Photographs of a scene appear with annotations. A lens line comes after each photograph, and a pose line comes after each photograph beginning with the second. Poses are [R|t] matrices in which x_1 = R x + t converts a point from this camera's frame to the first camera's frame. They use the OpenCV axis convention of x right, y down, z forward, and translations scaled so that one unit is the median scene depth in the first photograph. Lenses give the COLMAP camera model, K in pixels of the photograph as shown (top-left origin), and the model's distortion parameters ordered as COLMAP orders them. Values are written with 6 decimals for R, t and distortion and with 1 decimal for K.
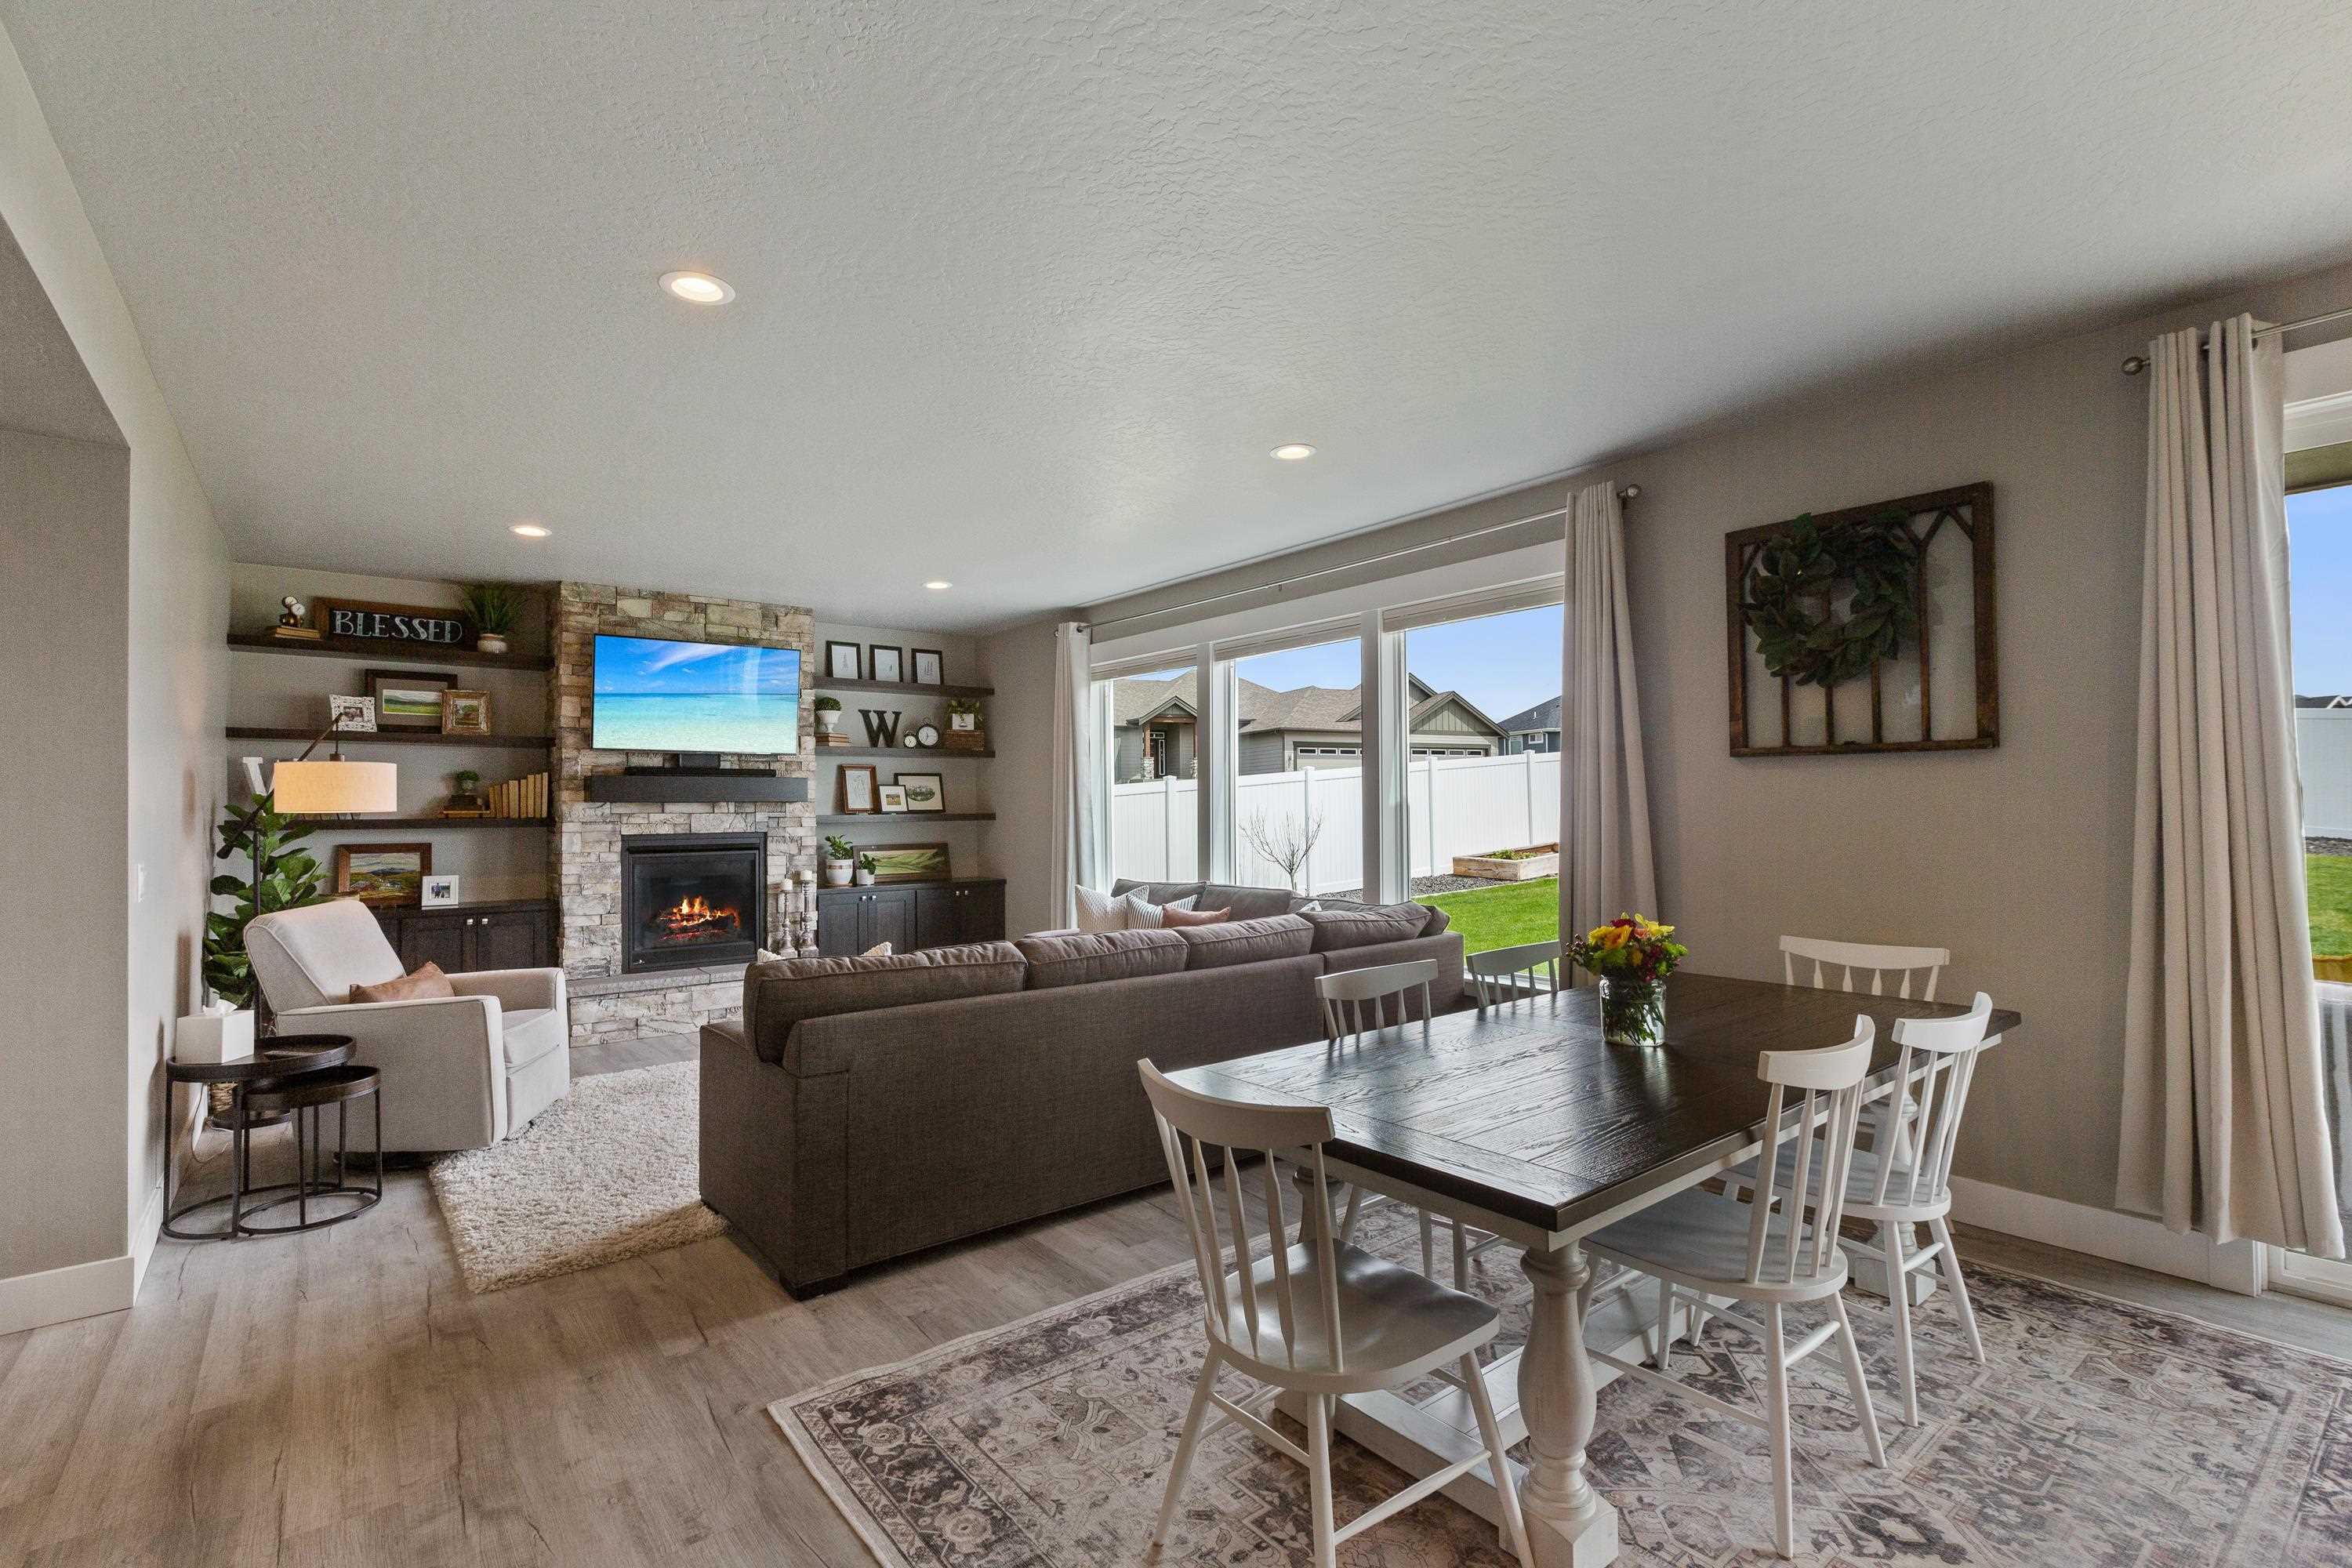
lens RADIAL K [[1074.3, 0, 1159.8], [0, 1074.3, 784.1], [0, 0, 1]] dist [0.001981, 0.000117]
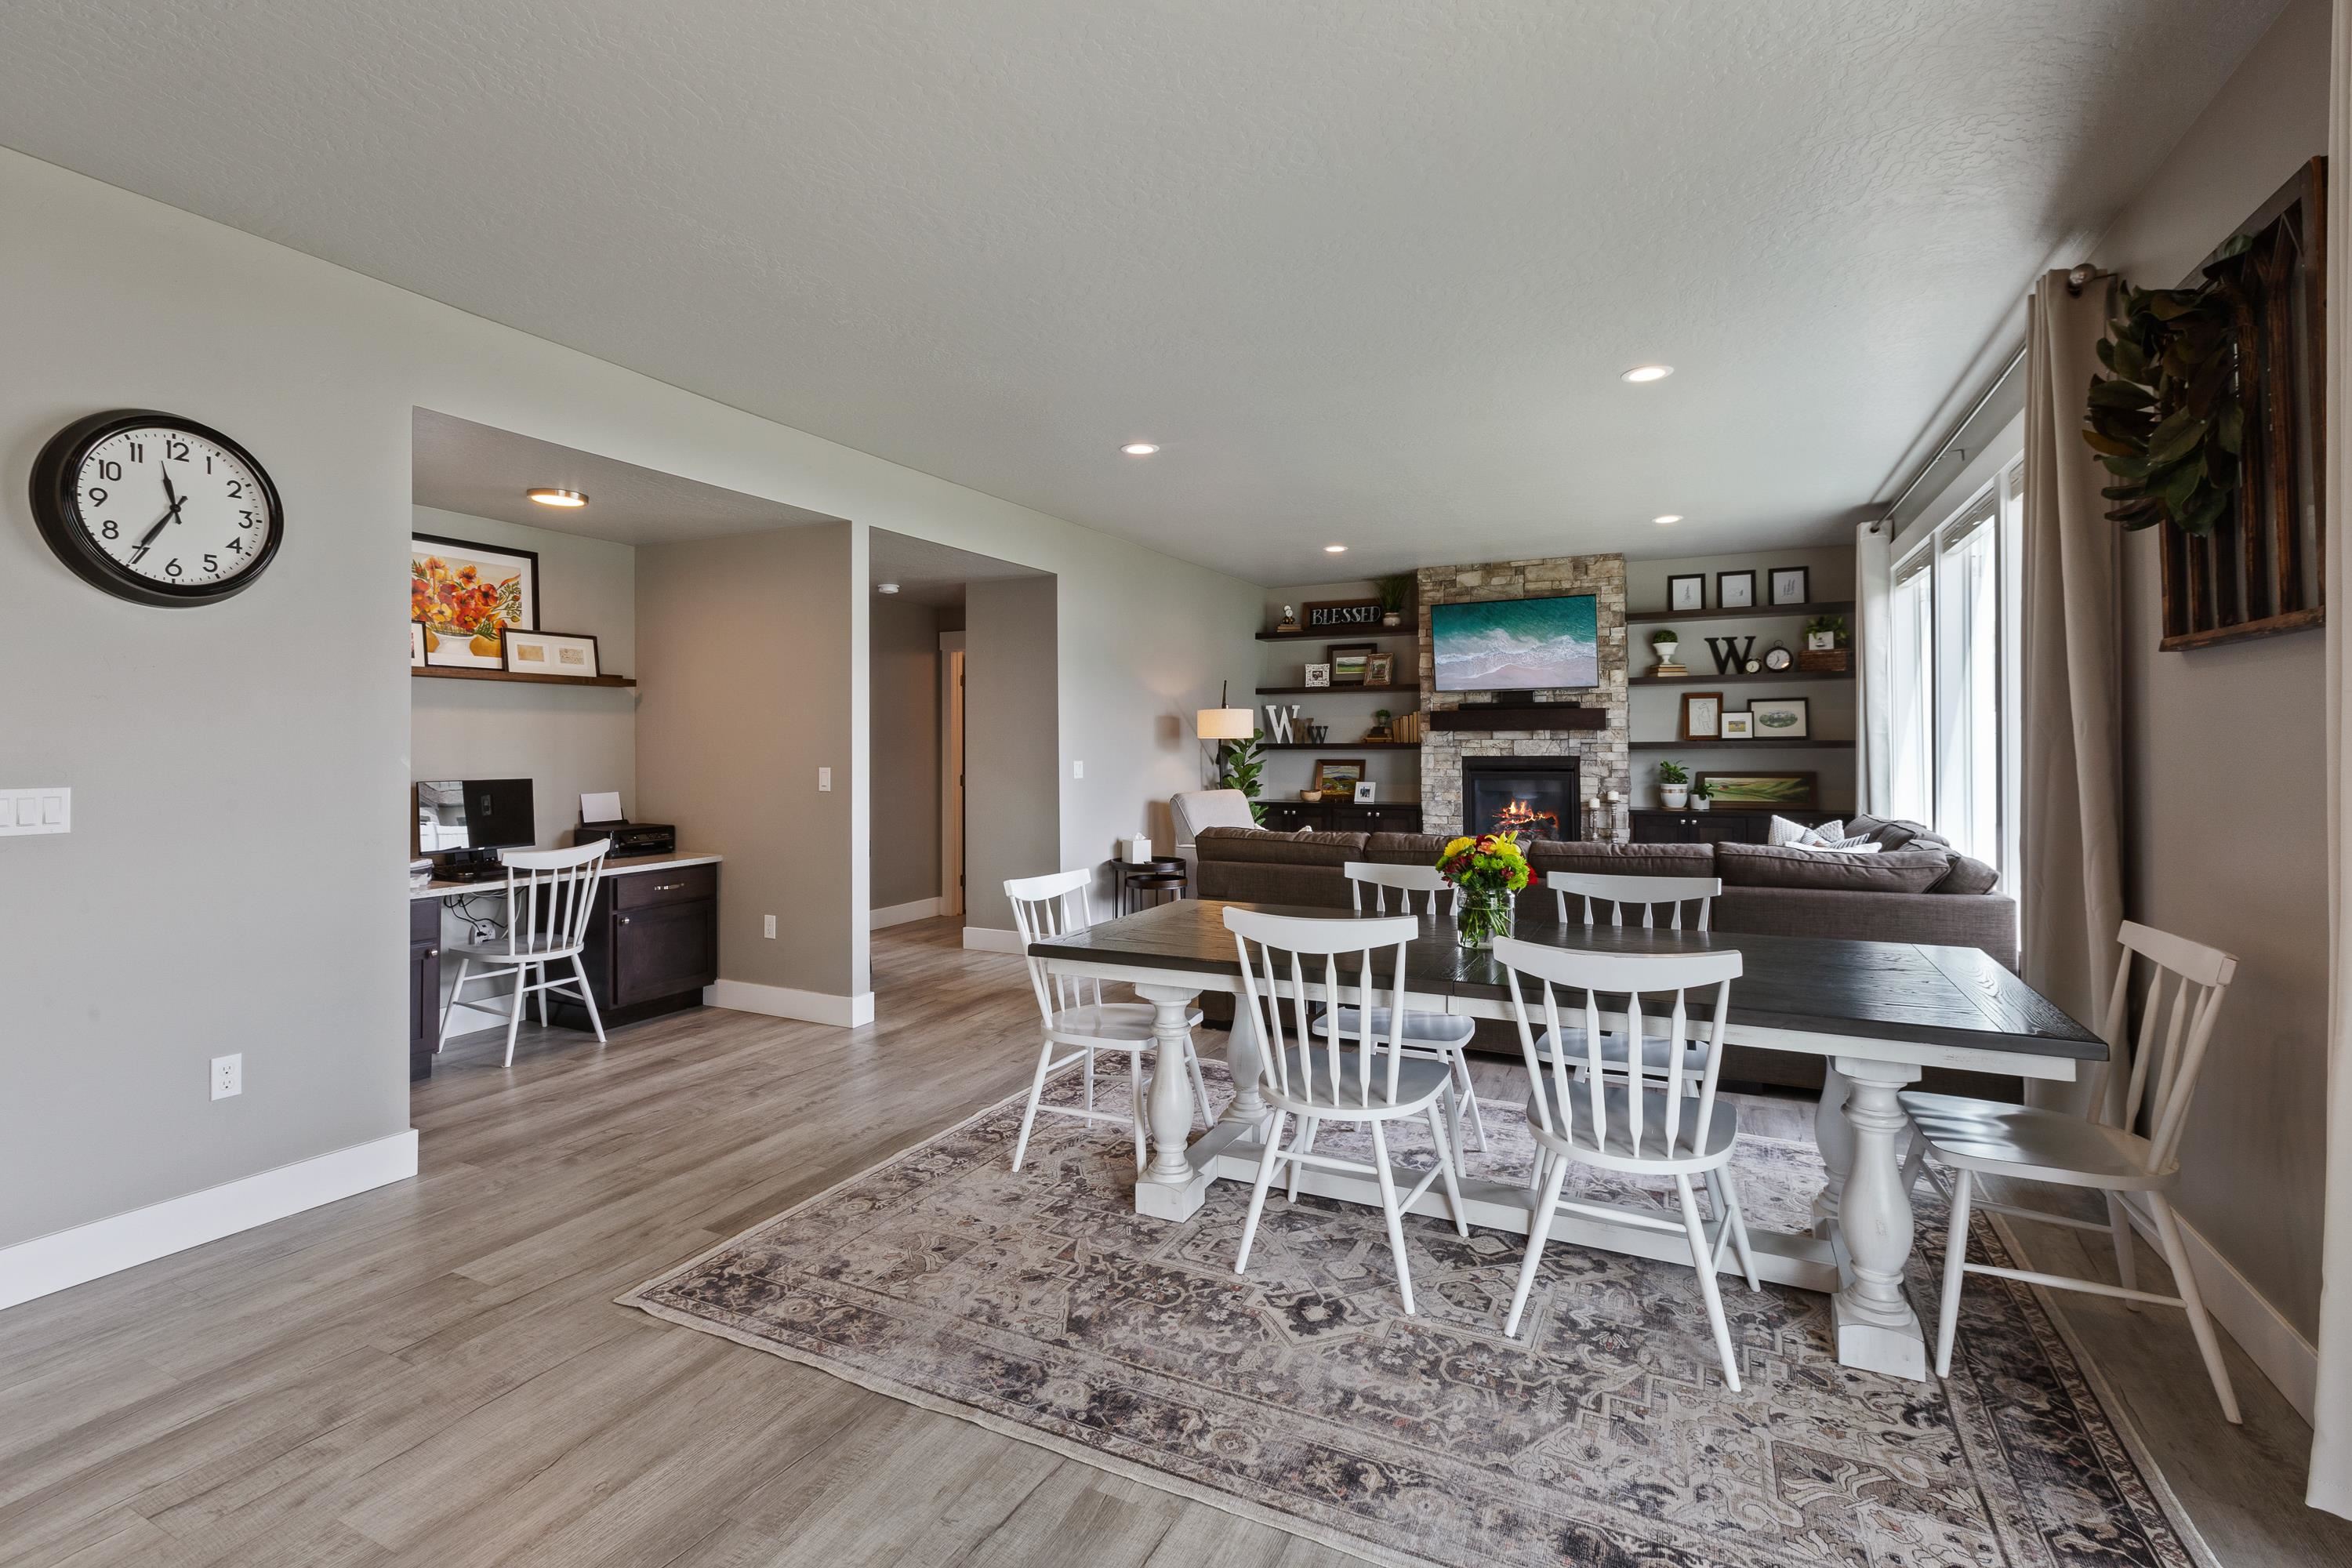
lens RADIAL K [[1074.3, 0, 1117.8], [0, 1074.3, 730.8], [0, 0, 1]] dist [0.001981, 0.000117]
pose [[0.408868, -0.006841, -0.912568, 0.517928], [0.021250, 0.999772, 0.002026, 0.005239], [0.912346, -0.020220, 0.408920, 0.090479]]
